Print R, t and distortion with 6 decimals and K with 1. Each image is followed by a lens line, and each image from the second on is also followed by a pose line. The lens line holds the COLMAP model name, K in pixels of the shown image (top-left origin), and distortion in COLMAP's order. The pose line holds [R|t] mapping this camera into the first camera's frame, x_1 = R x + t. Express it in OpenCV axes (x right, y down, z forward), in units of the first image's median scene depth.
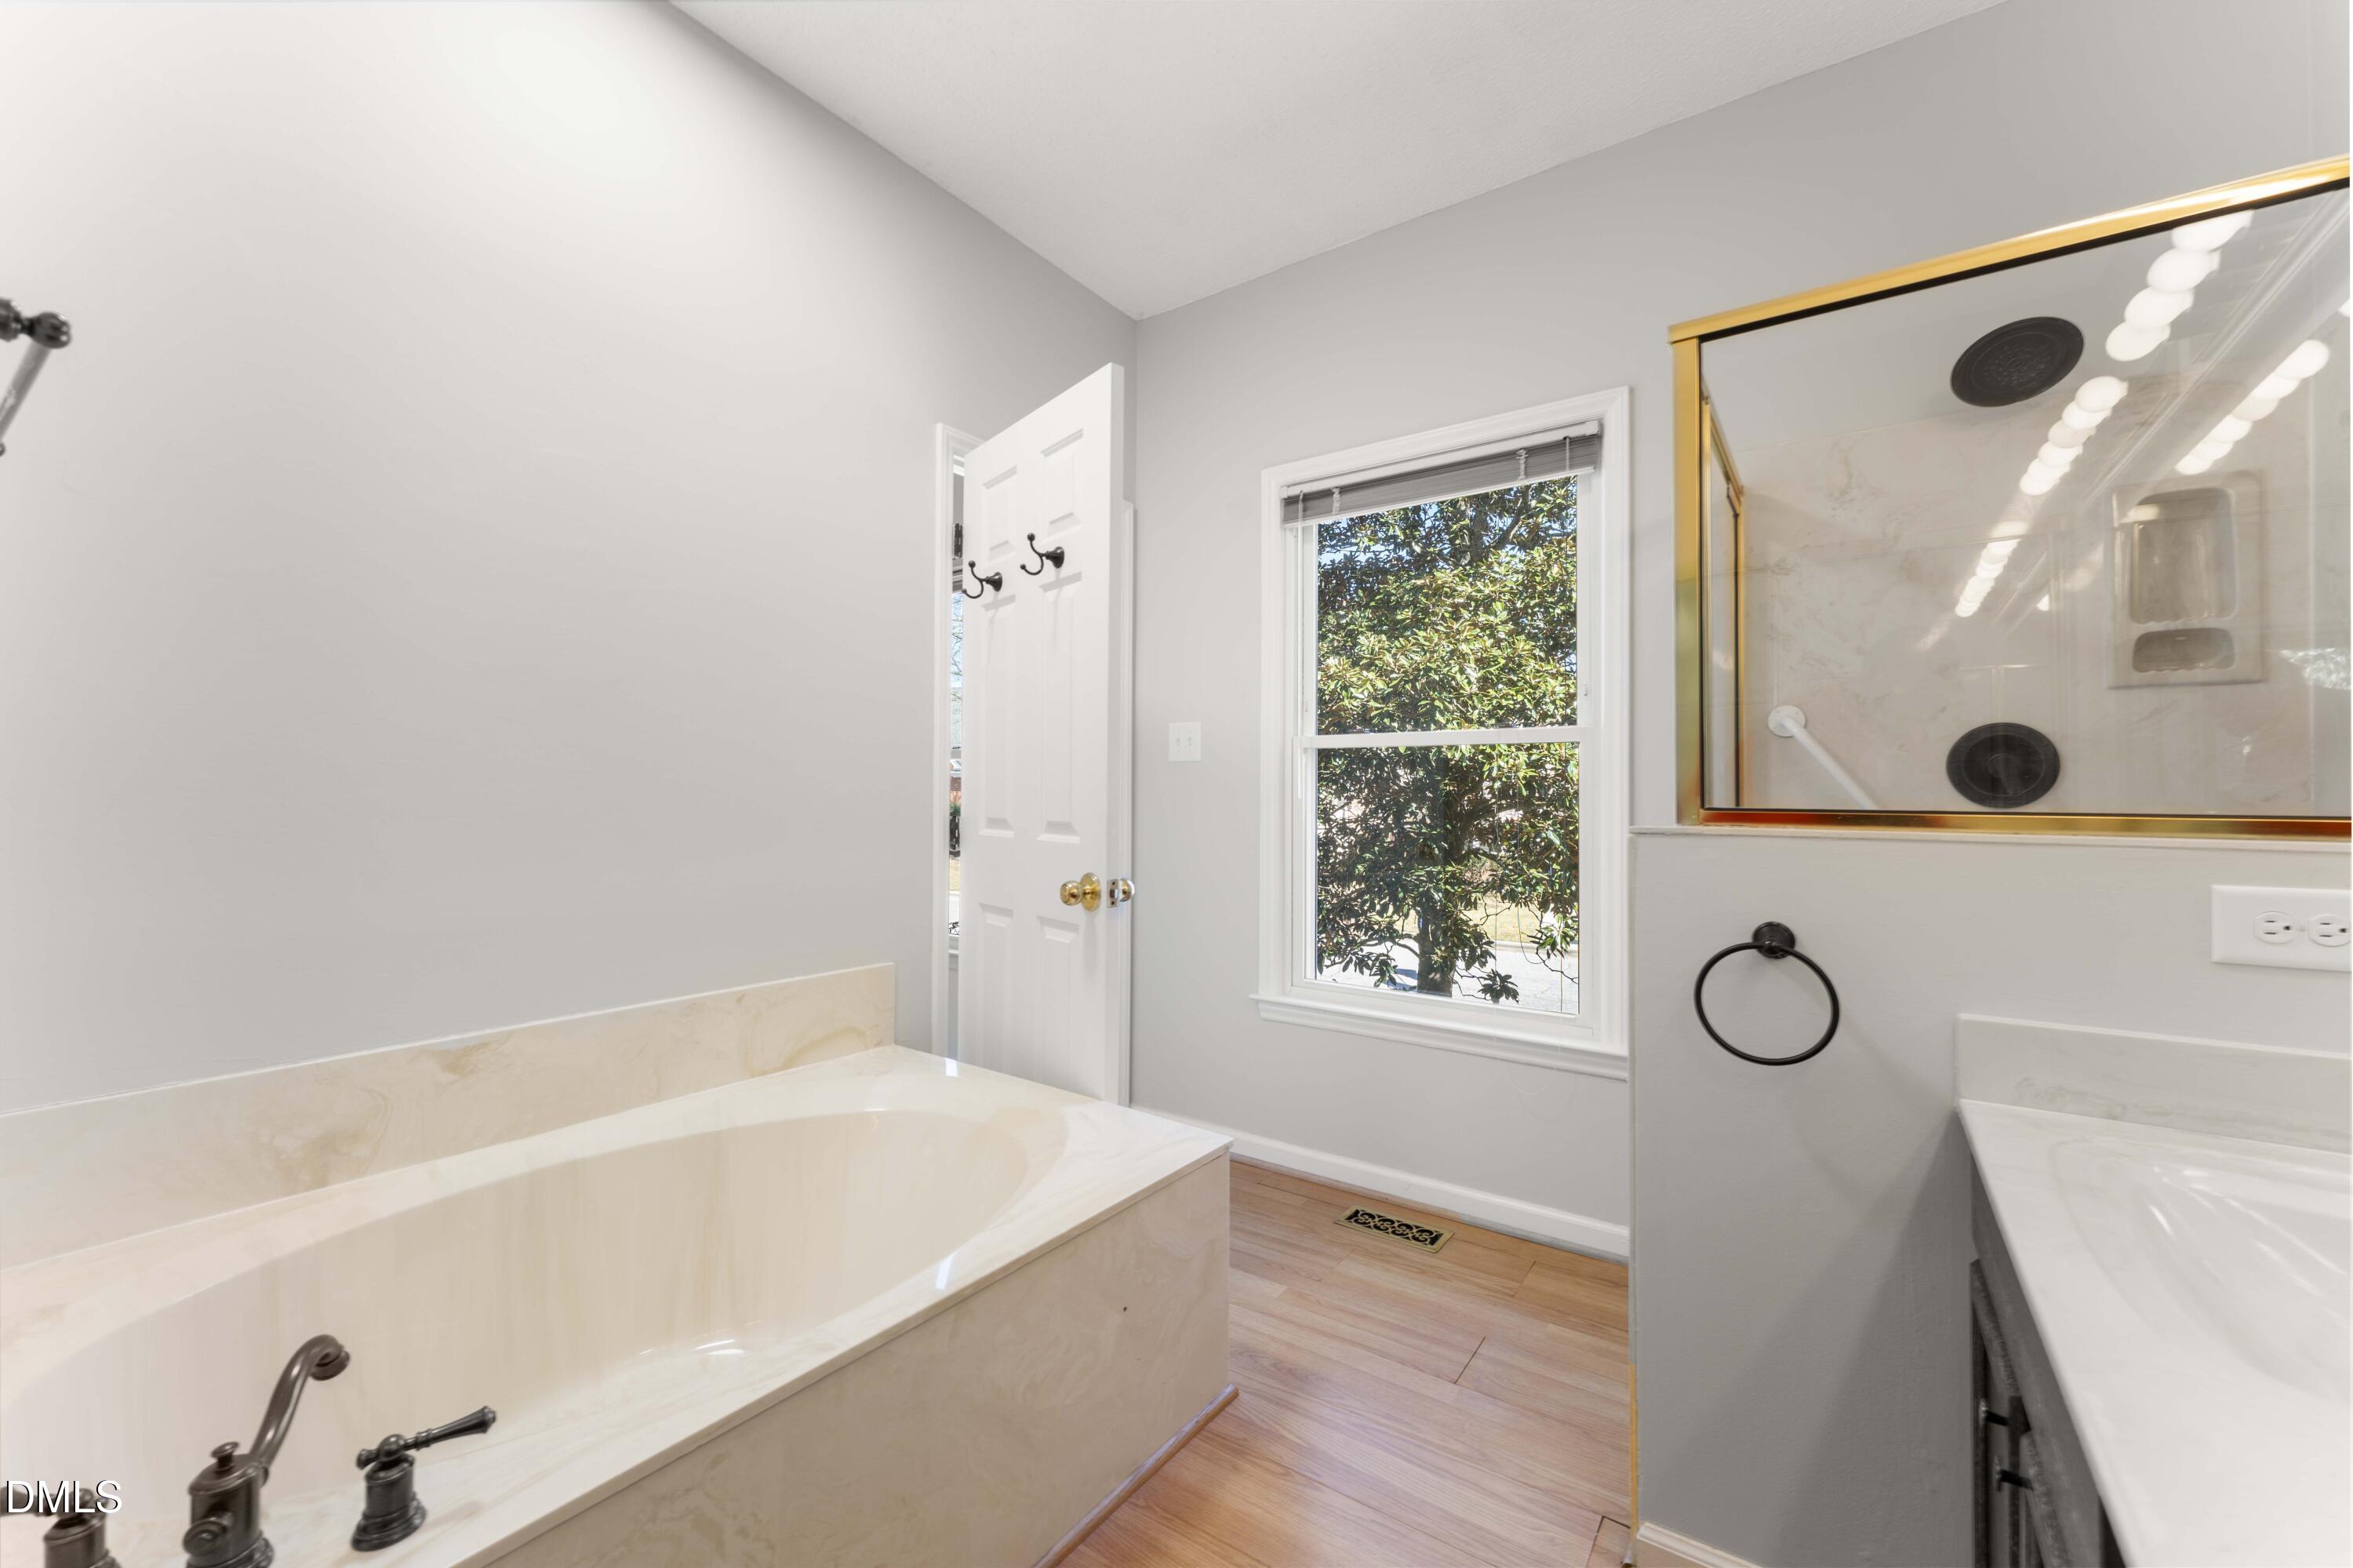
lens RADIAL K [[935.1, 0, 1176.5], [0, 935.1, 784.0], [0, 0, 1]] dist [0.001178, 0.000148]
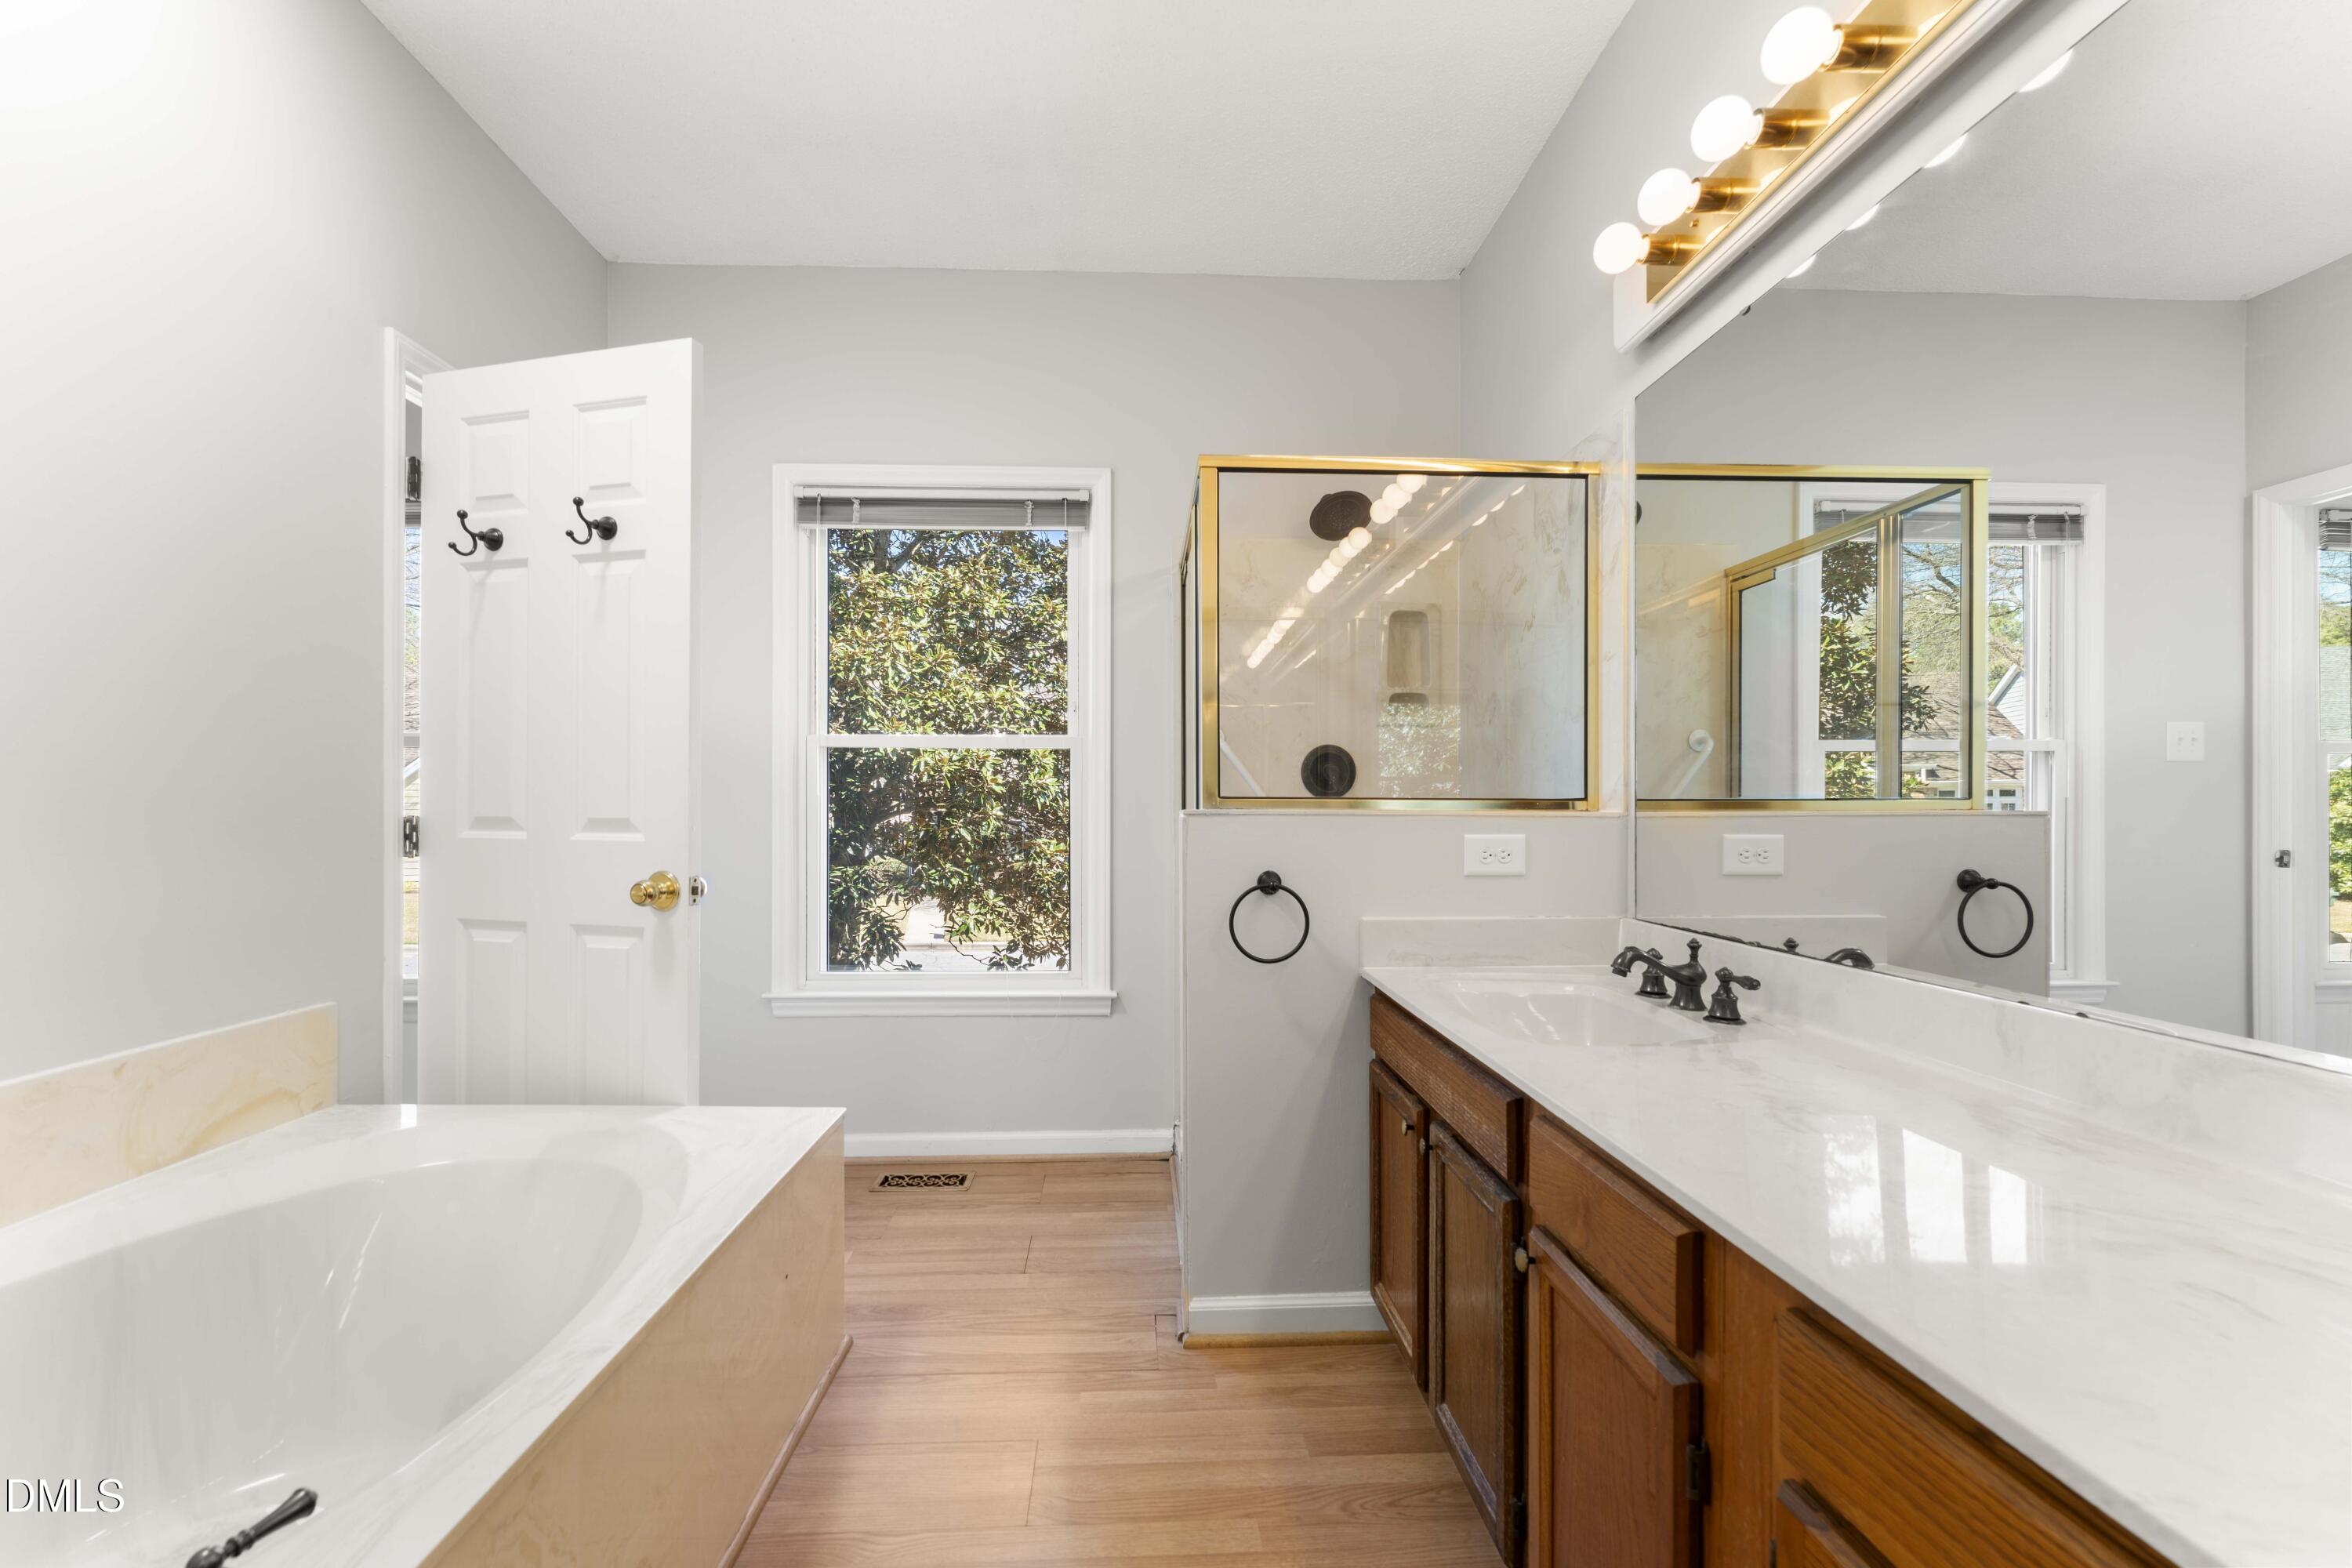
lens RADIAL K [[941.0, 0, 1169.2], [0, 941.0, 798.7], [0, 0, 1]] dist [0.000117, -0.000004]
pose [[0.788847, -0.002121, 0.614587, -0.256938], [-0.004707, 0.999944, 0.009493, 0.009614], [-0.614572, -0.010381, 0.788792, -0.063165]]
